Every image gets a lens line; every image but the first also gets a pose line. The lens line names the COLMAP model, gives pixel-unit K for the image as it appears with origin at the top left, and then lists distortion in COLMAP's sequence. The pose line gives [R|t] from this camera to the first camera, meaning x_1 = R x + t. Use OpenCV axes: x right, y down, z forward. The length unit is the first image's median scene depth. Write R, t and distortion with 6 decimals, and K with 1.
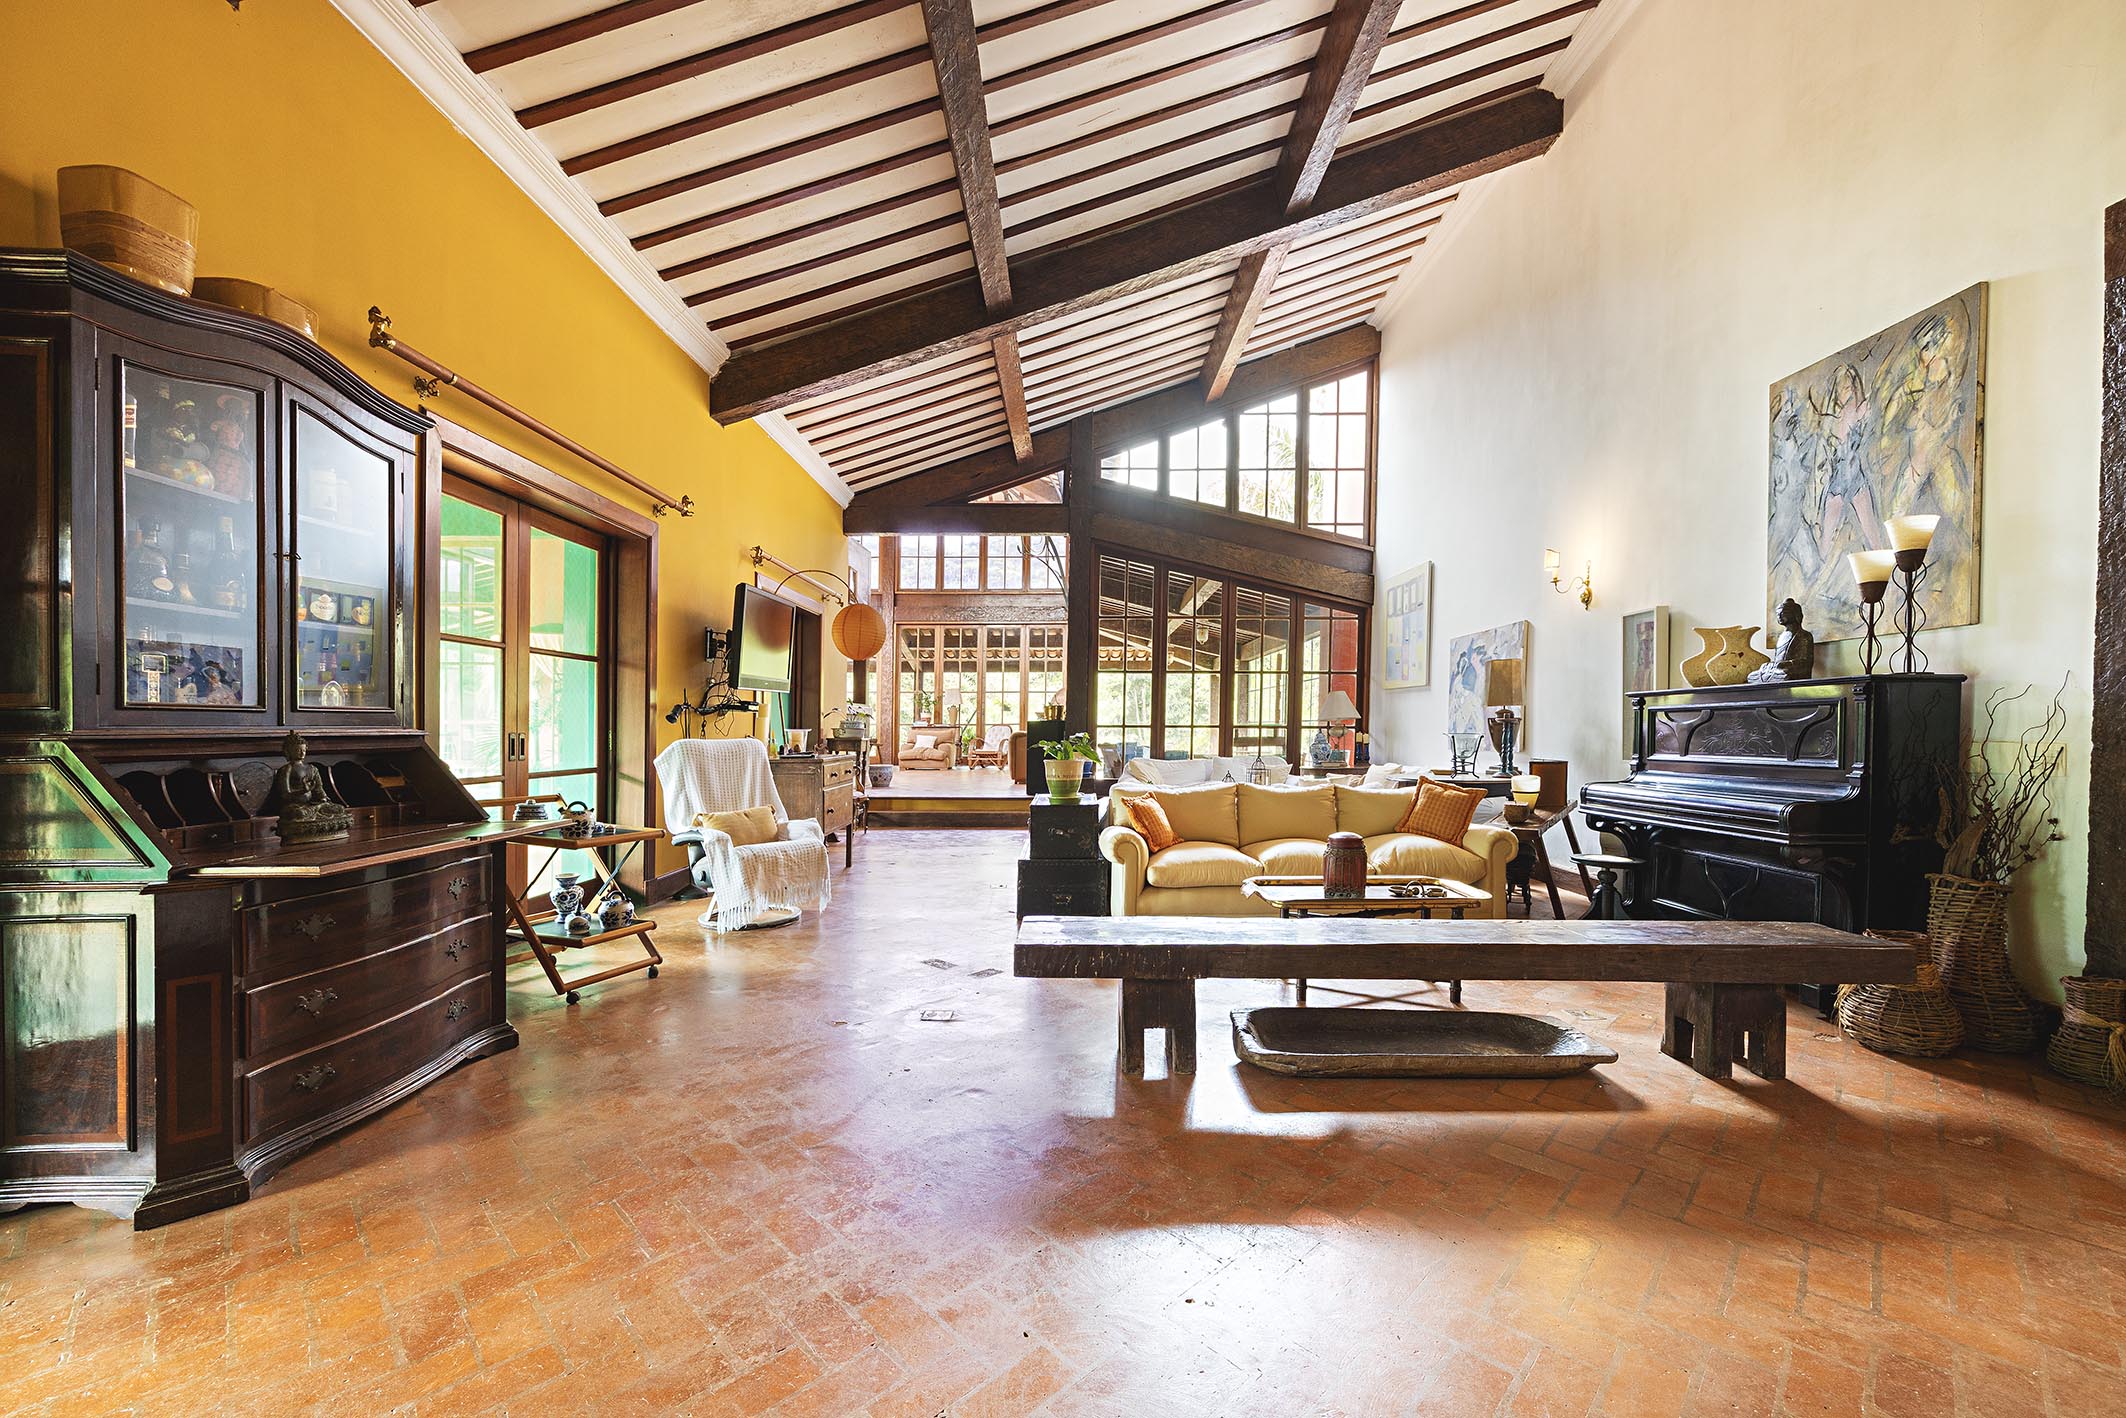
lens RADIAL K [[867.3, 0, 1026.9], [0, 867.3, 738.3], [0, 0, 1]] dist [-0.001172, -0.000136]
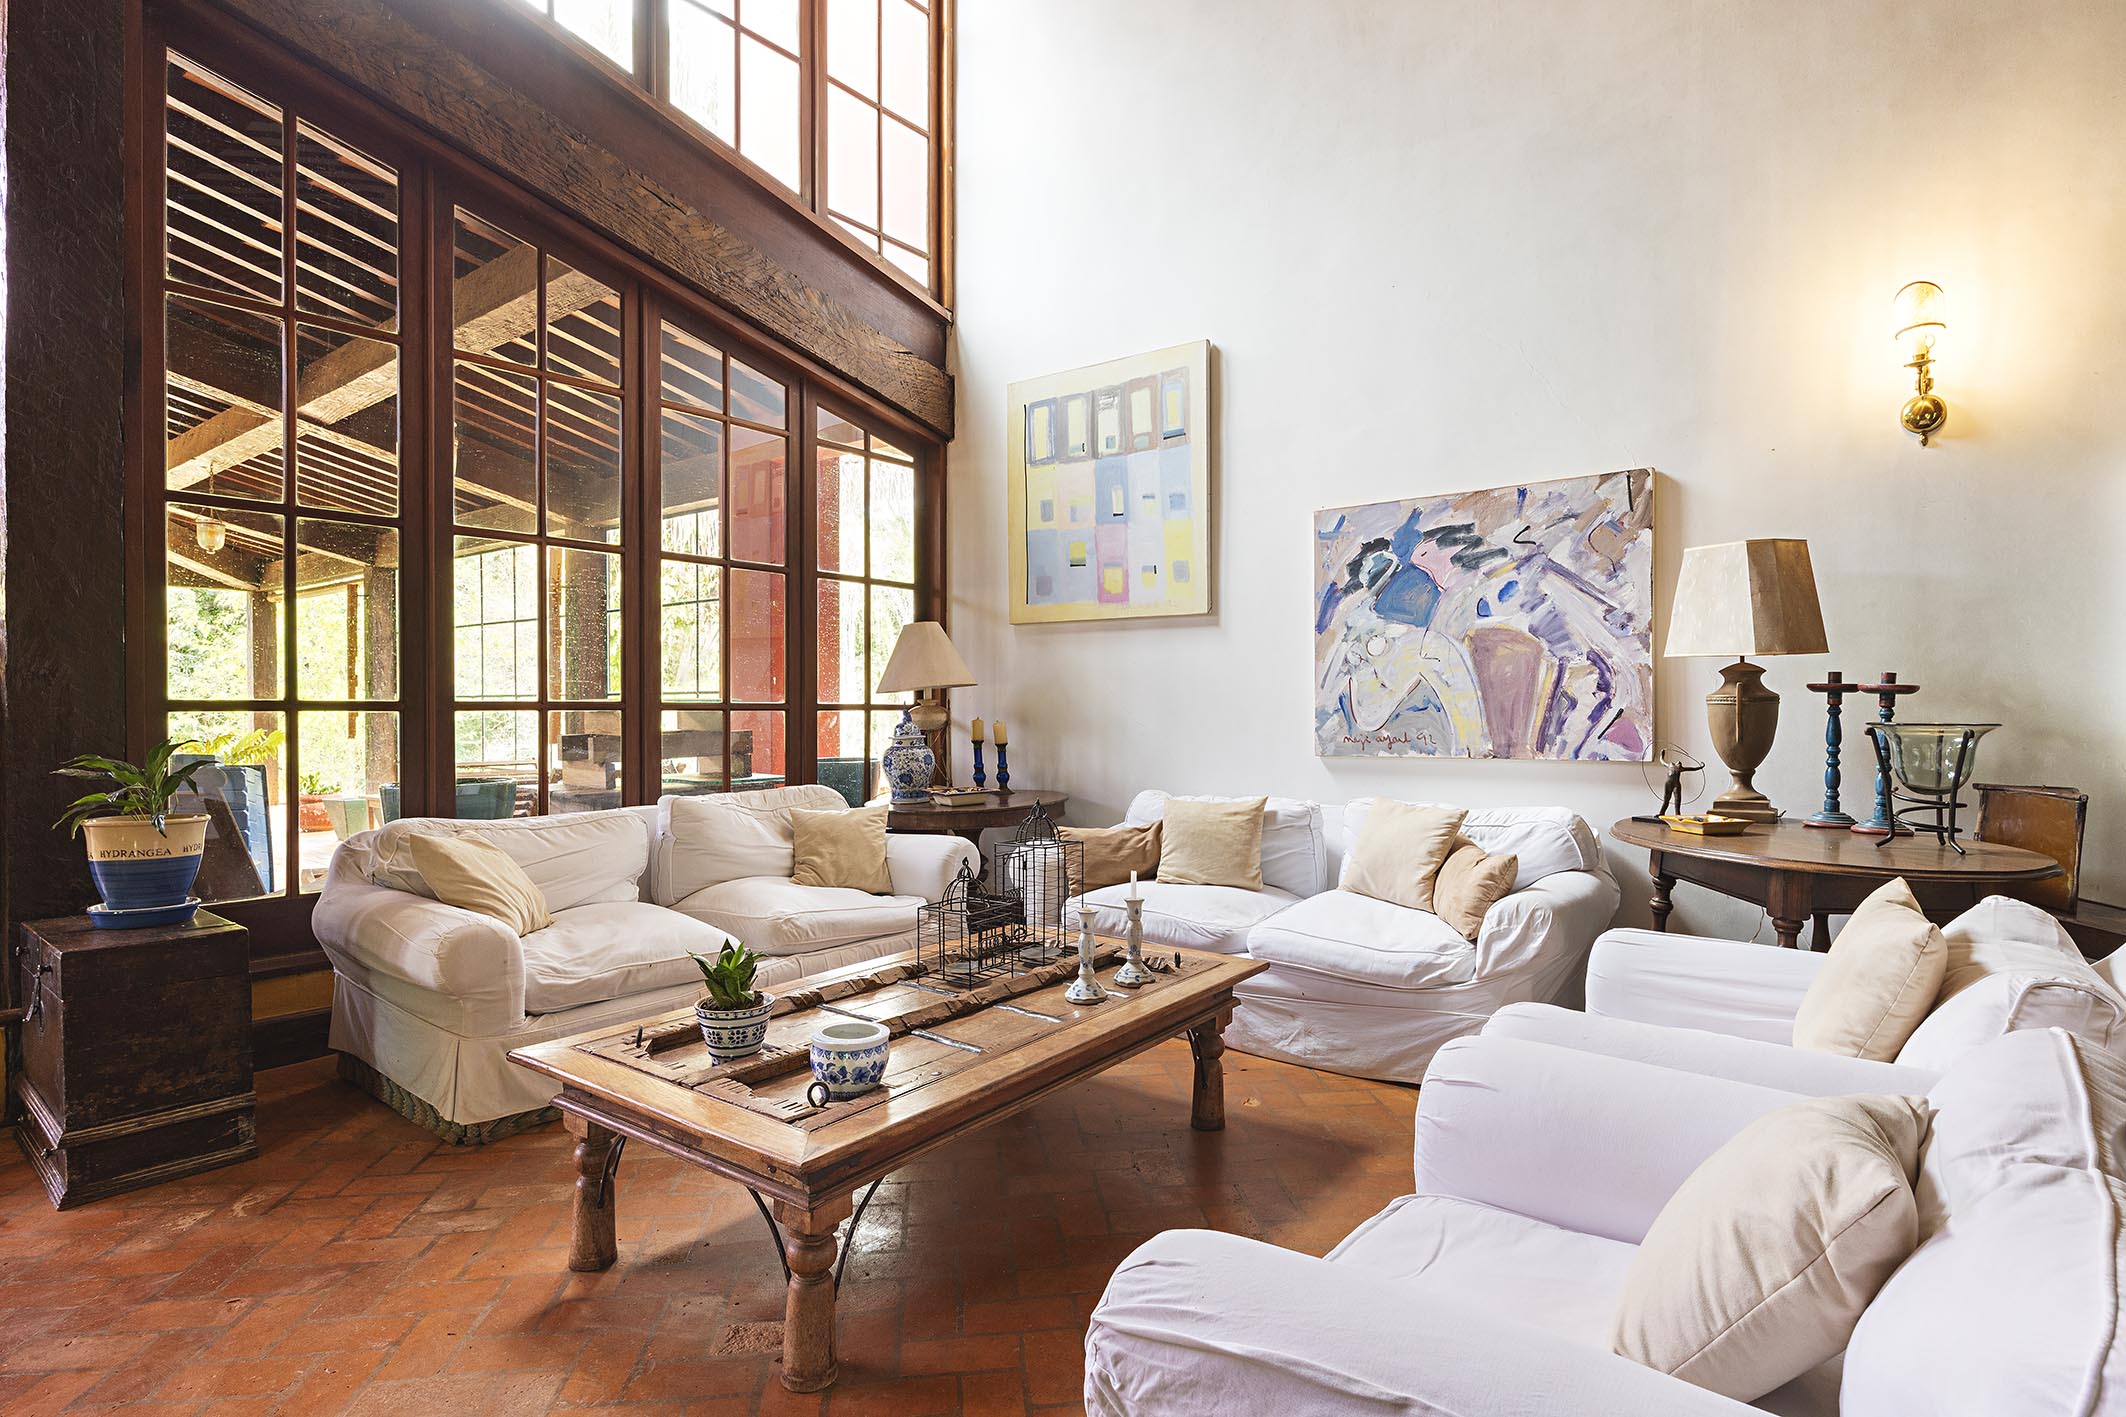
lens RADIAL K [[1140.5, 0, 1096.2], [0, 1140.5, 711.8], [0, 0, 1]] dist [-0.007668, -0.000467]
pose [[0.578612, -0.003925, 0.815593, -0.105629], [0.010463, 0.999942, -0.002610, -0.020434], [-0.815536, 0.010044, 0.578620, 1.455949]]
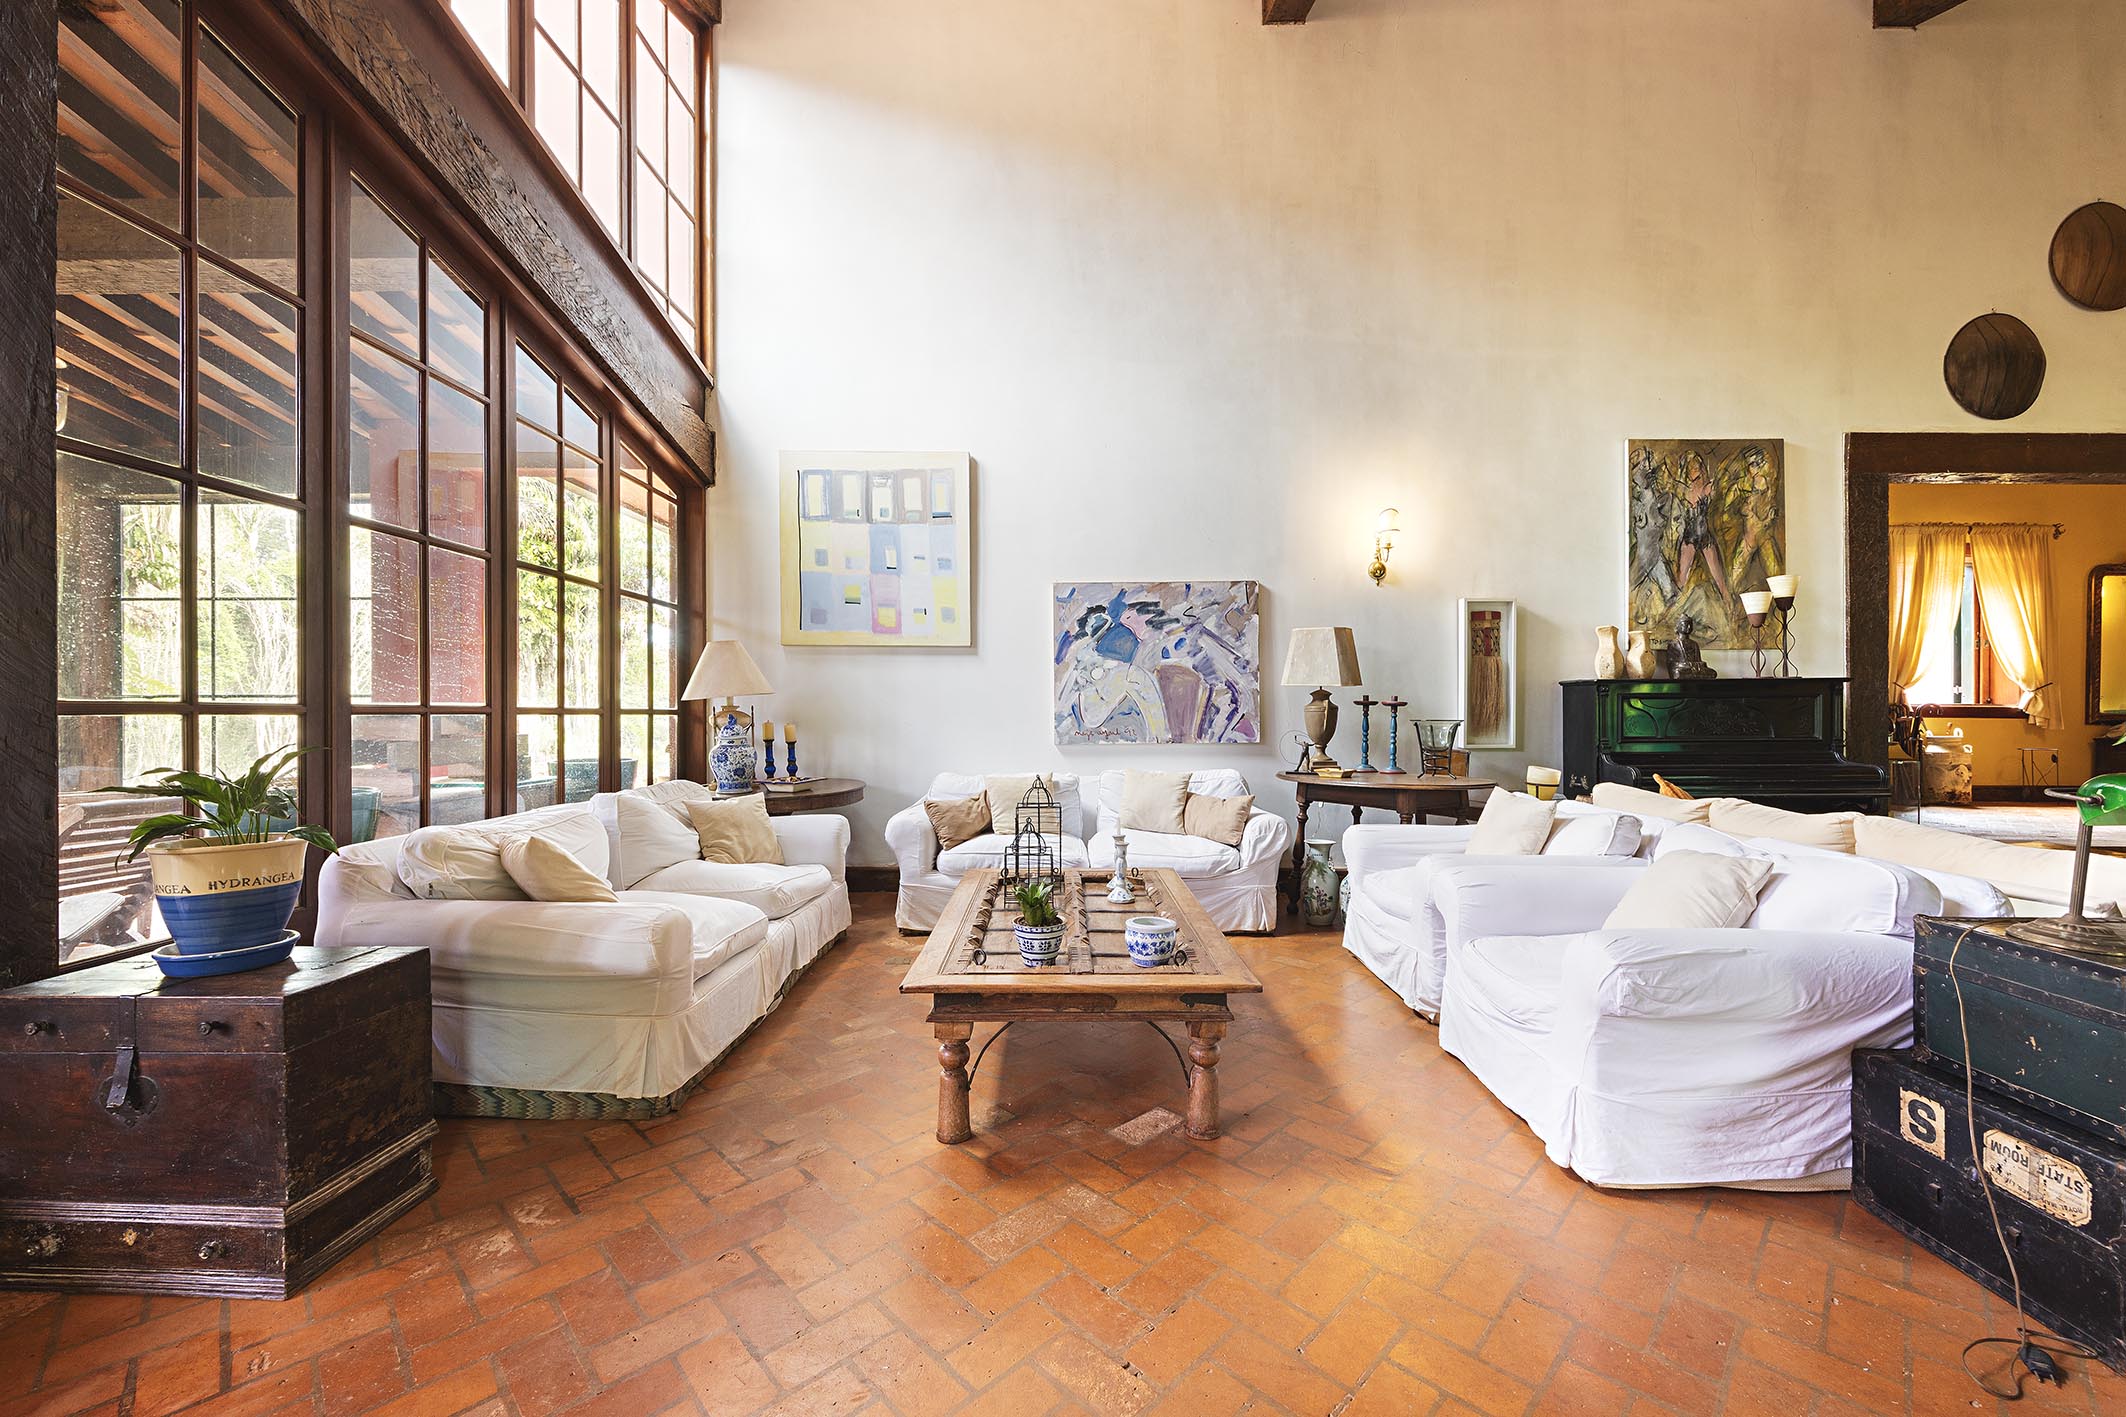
lens RADIAL K [[855.8, 0, 1131.0], [0, 855.8, 709.9], [0, 0, 1]] dist [-0.001140, 0.000051]
pose [[-0.058333, 0.003709, 0.998290, -0.345035], [0.011439, 0.999930, -0.003047, -0.024397], [-0.998232, 0.011241, -0.058372, 1.892681]]
